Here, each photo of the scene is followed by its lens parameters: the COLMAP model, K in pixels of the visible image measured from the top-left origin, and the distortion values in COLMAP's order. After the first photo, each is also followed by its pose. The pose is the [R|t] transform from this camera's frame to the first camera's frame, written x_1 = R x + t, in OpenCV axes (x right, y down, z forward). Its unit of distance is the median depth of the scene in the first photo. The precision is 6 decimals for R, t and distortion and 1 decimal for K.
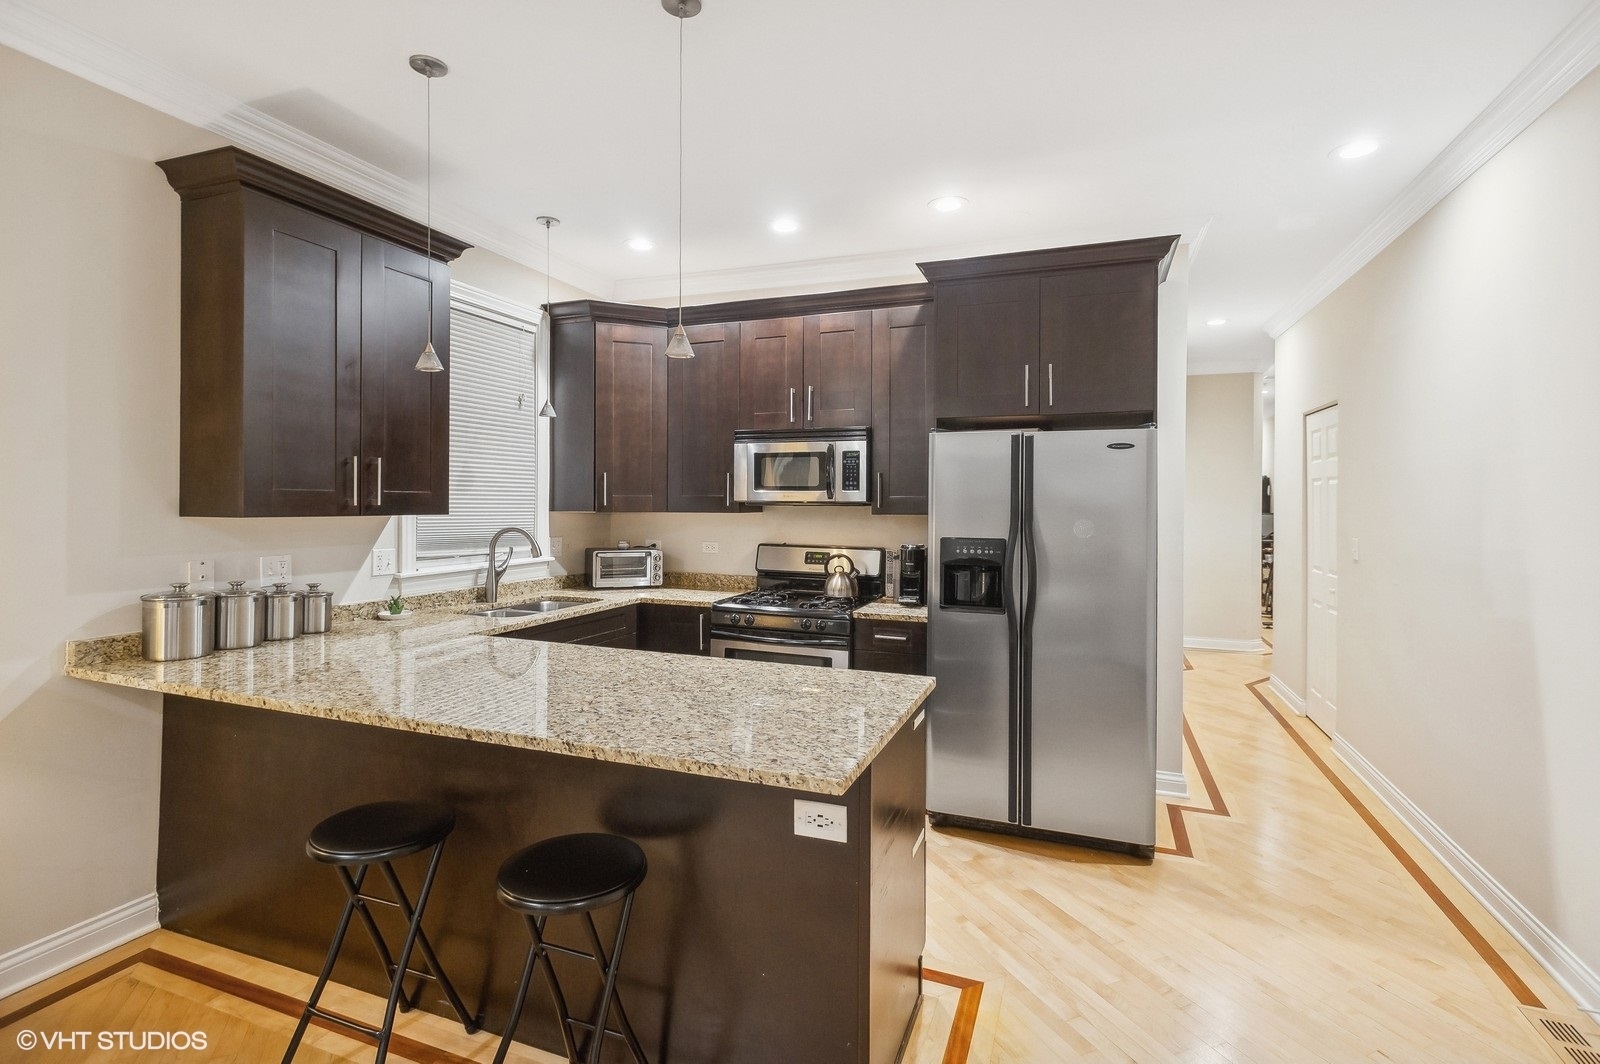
lens RADIAL K [[770.4, 0, 805.8], [0, 770.4, 488.8], [0, 0, 1]] dist [0.018824, -0.005772]
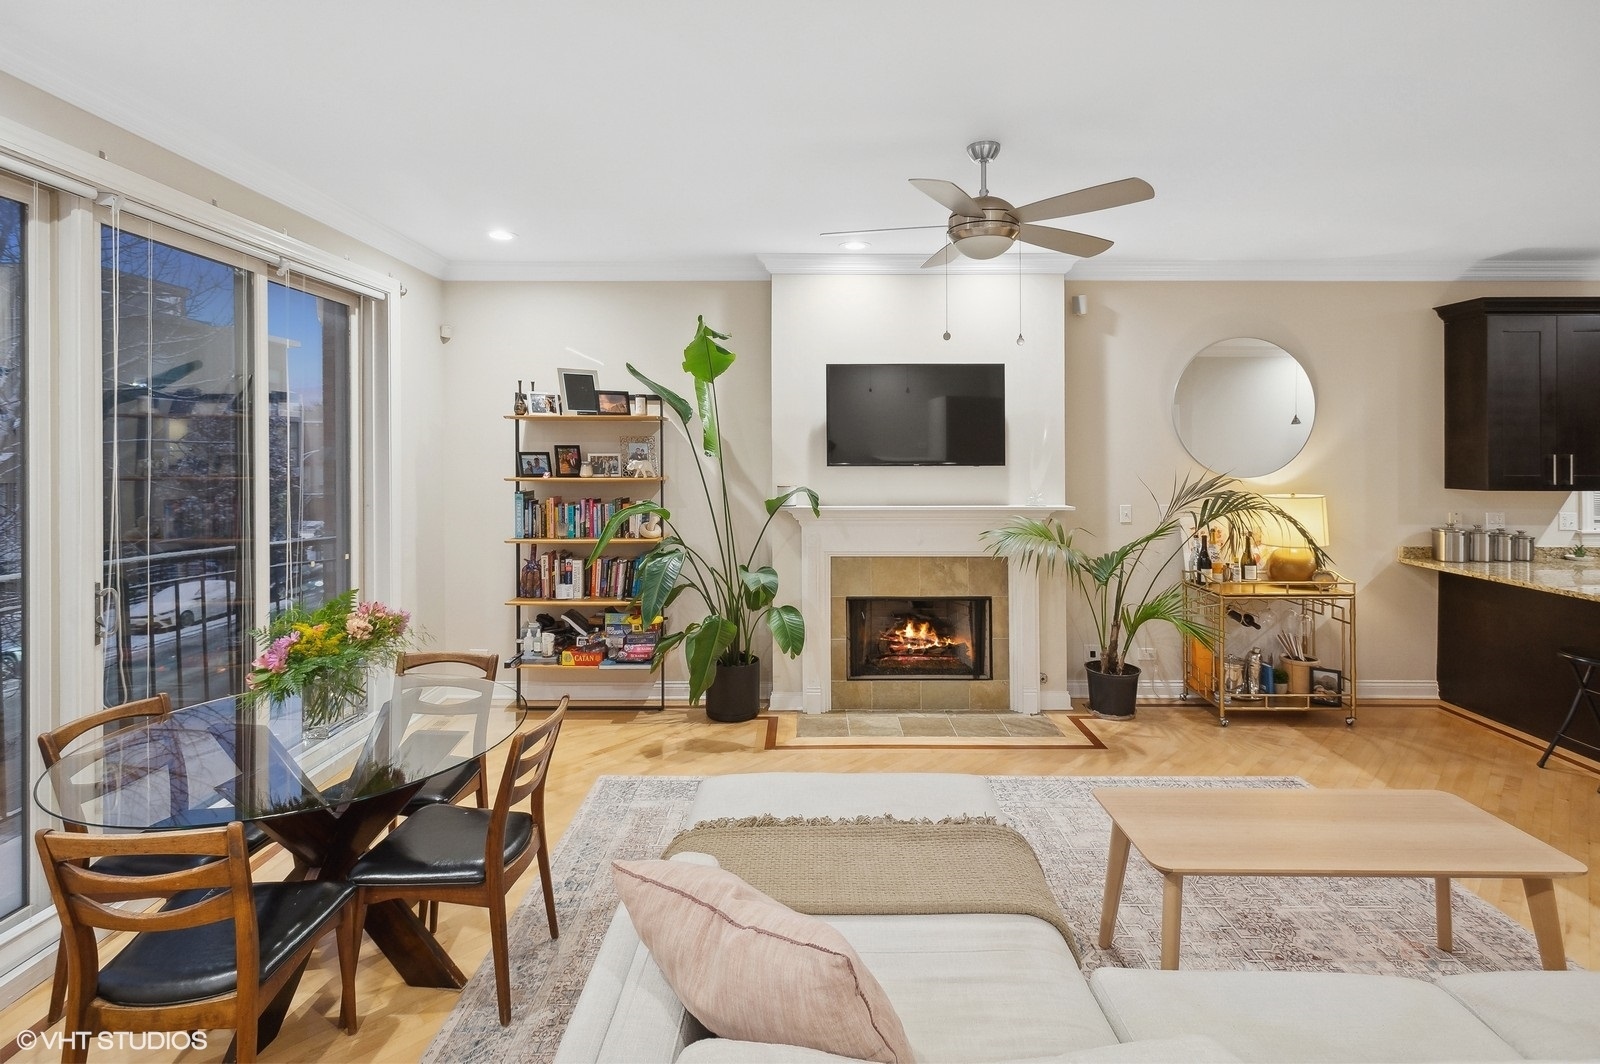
lens RADIAL K [[770.4, 0, 810.3], [0, 770.4, 449.3], [0, 0, 1]] dist [0.018824, -0.005772]
pose [[0.359879, -0.007507, -0.932969, 0.332924], [0.015359, 0.999880, -0.002121, -0.063985], [0.932873, -0.013567, 0.359951, -0.904152]]
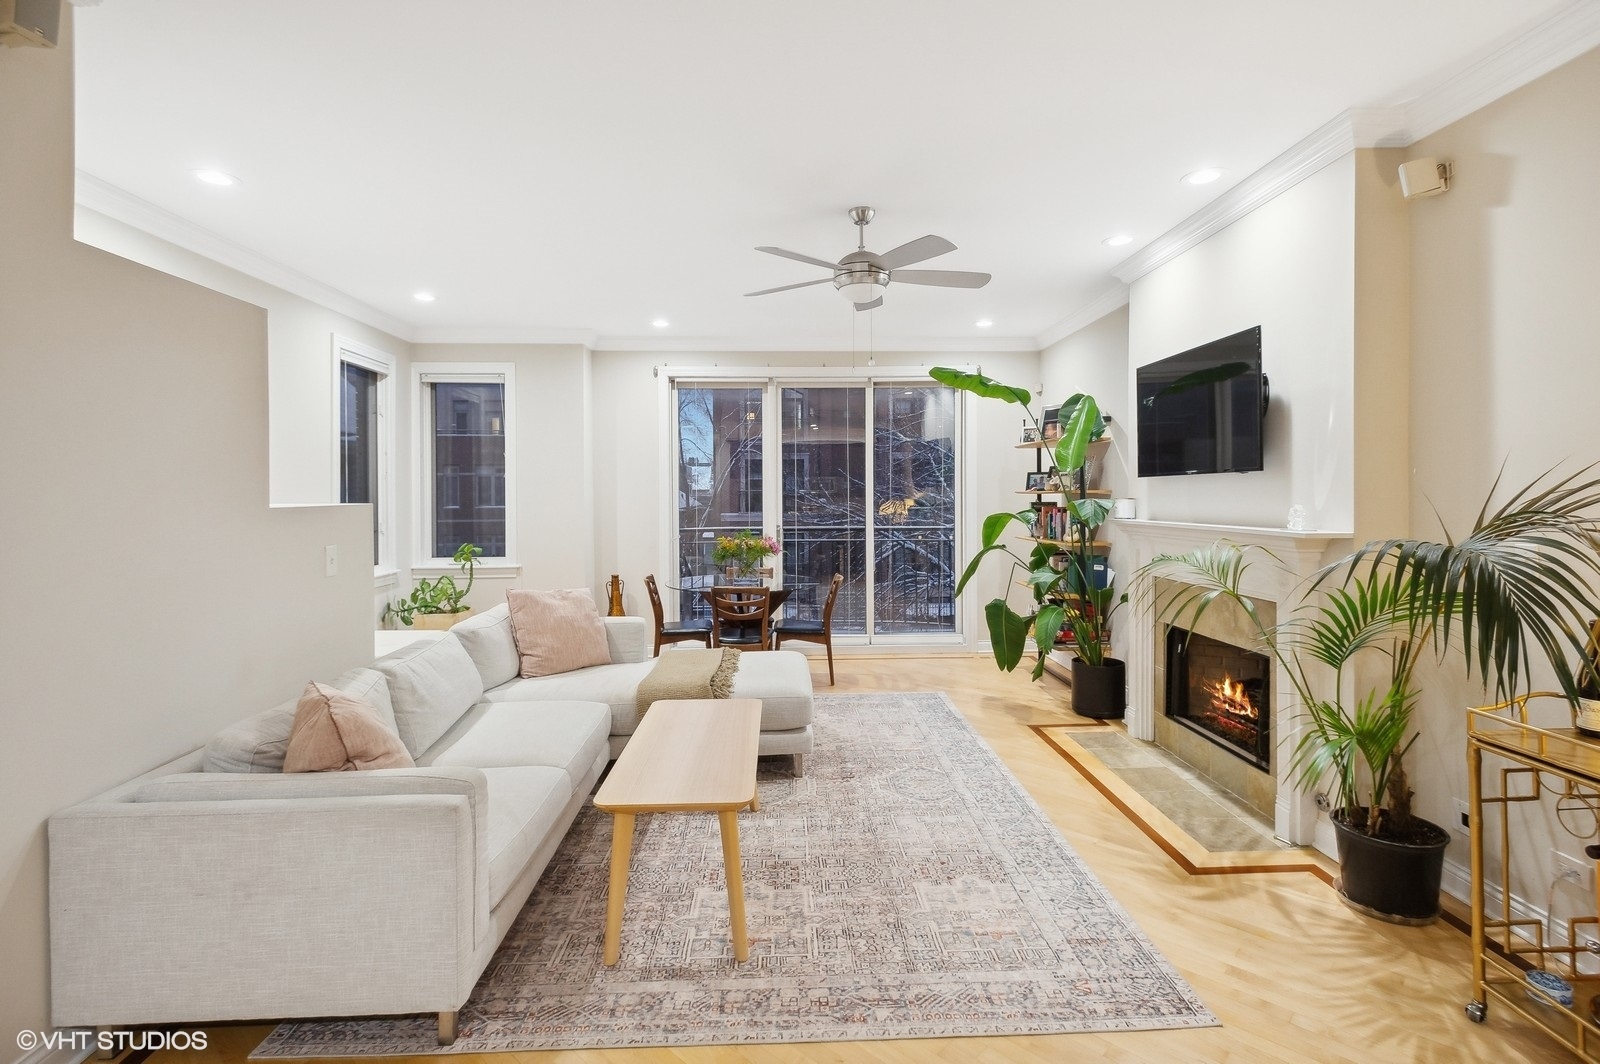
lens RADIAL K [[770.4, 0, 806.0], [0, 770.4, 504.2], [0, 0, 1]] dist [0.018824, -0.005772]
pose [[-0.922925, 0.002877, -0.384969, 0.062510], [0.004375, 0.999986, -0.003015, 0.011847], [0.384955, -0.004467, -0.922925, 0.635853]]
